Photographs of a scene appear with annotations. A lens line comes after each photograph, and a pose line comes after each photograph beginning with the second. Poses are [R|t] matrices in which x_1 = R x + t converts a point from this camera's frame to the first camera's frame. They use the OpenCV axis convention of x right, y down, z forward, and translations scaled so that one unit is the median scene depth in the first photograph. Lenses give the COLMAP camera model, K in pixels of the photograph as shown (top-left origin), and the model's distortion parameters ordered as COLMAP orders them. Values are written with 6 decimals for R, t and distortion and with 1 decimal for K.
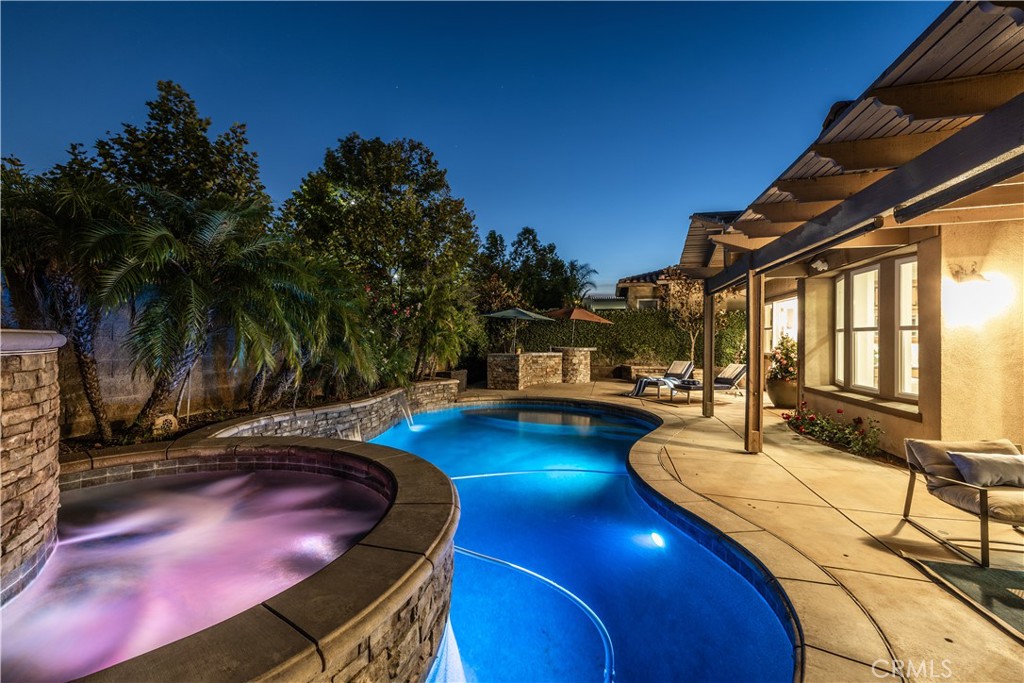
lens RADIAL K [[425.2, 0, 504.4], [0, 425.2, 337.8], [0, 0, 1]] dist [0.008361, -0.000816]
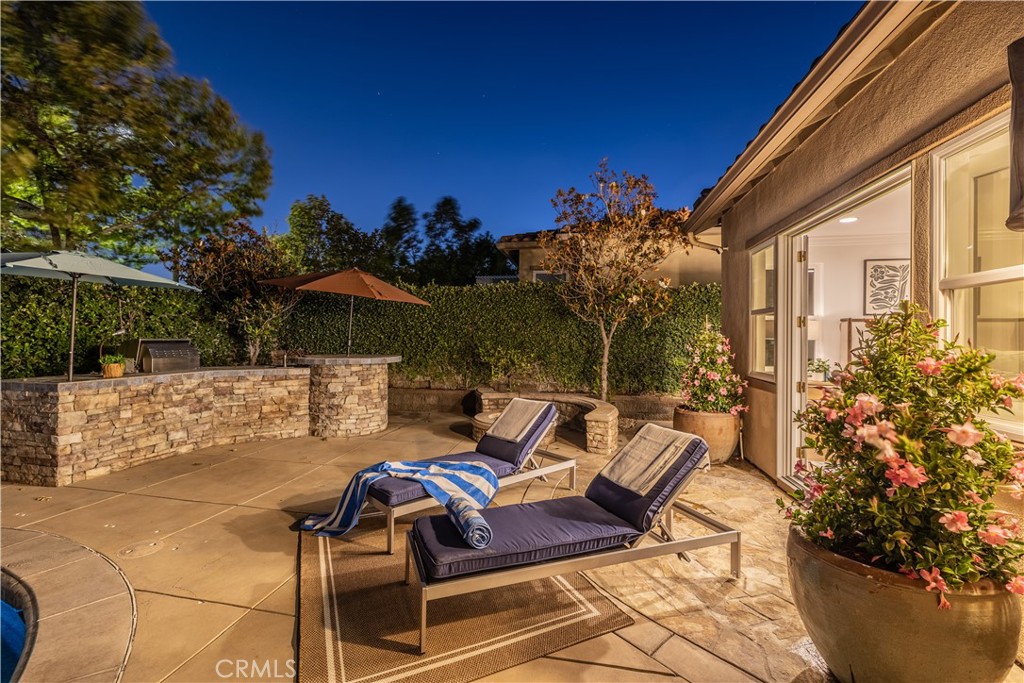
lens RADIAL K [[425.2, 0, 508.8], [0, 425.2, 341.2], [0, 0, 1]] dist [0.008361, -0.000816]
pose [[0.997764, 0.002479, 0.066794, 0.314748], [-0.002960, 0.999970, 0.007106, 0.003036], [-0.066774, -0.007288, 0.997741, 0.543676]]
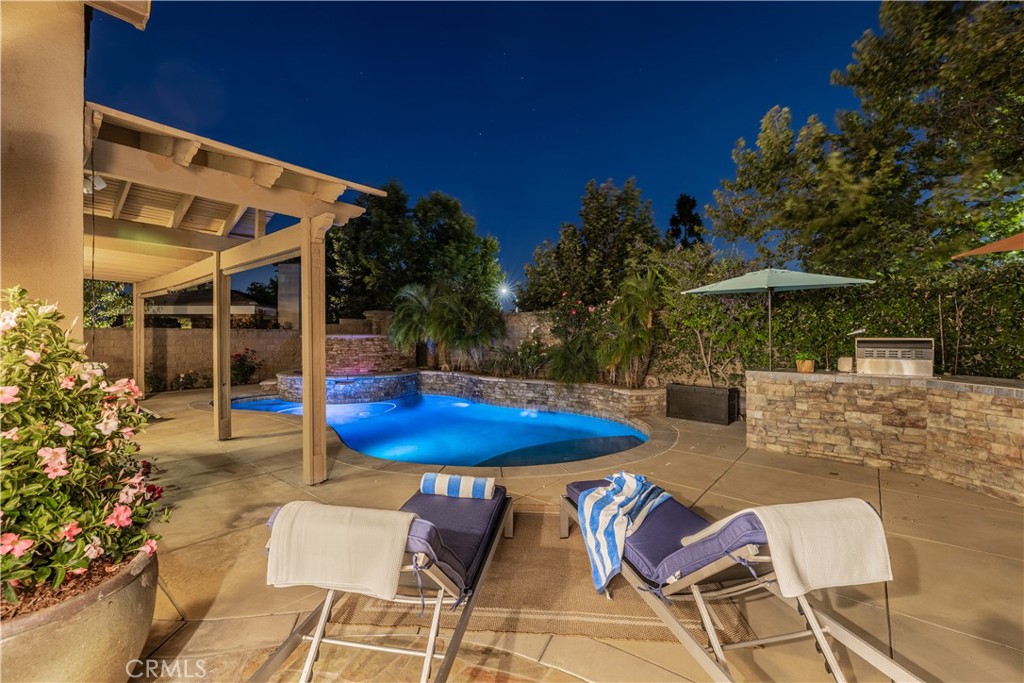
lens RADIAL K [[425.2, 0, 509.6], [0, 425.2, 340.9], [0, 0, 1]] dist [0.008361, -0.000816]
pose [[-0.442095, 0.001825, -0.896967, 0.478731], [-0.001355, 0.999995, 0.002702, 0.006148], [0.896967, 0.002410, -0.442090, 0.829248]]
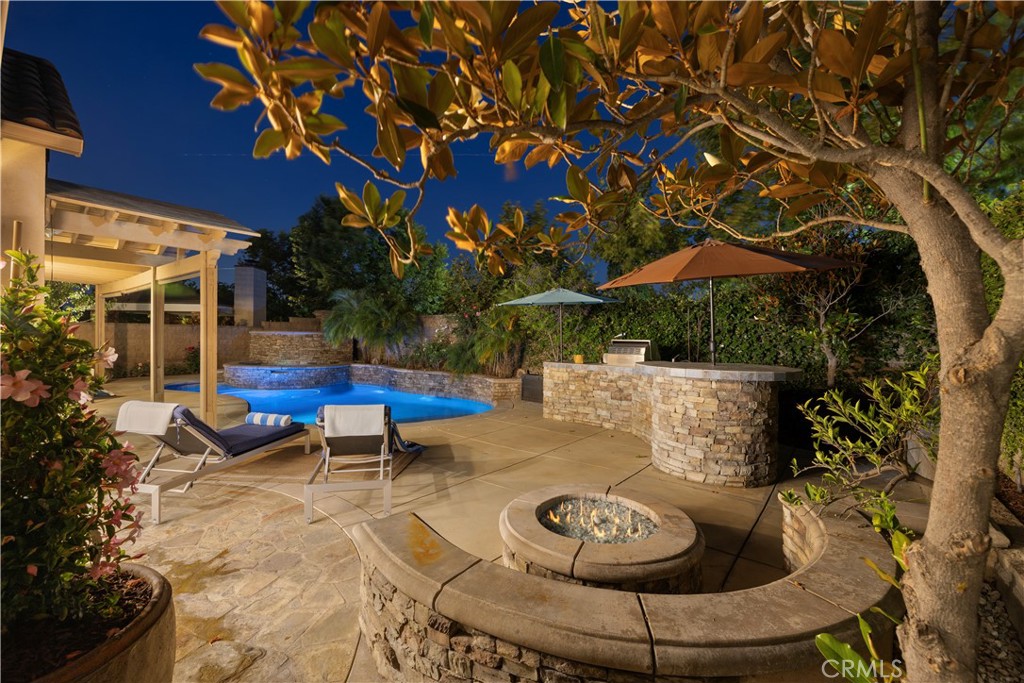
lens RADIAL K [[425.2, 0, 504.8], [0, 425.2, 343.8], [0, 0, 1]] dist [0.008361, -0.000816]
pose [[-0.421038, 0.000497, -0.907043, 0.540729], [-0.018141, 0.999795, 0.008968, 0.007070], [0.906861, 0.020230, -0.420943, 1.032813]]
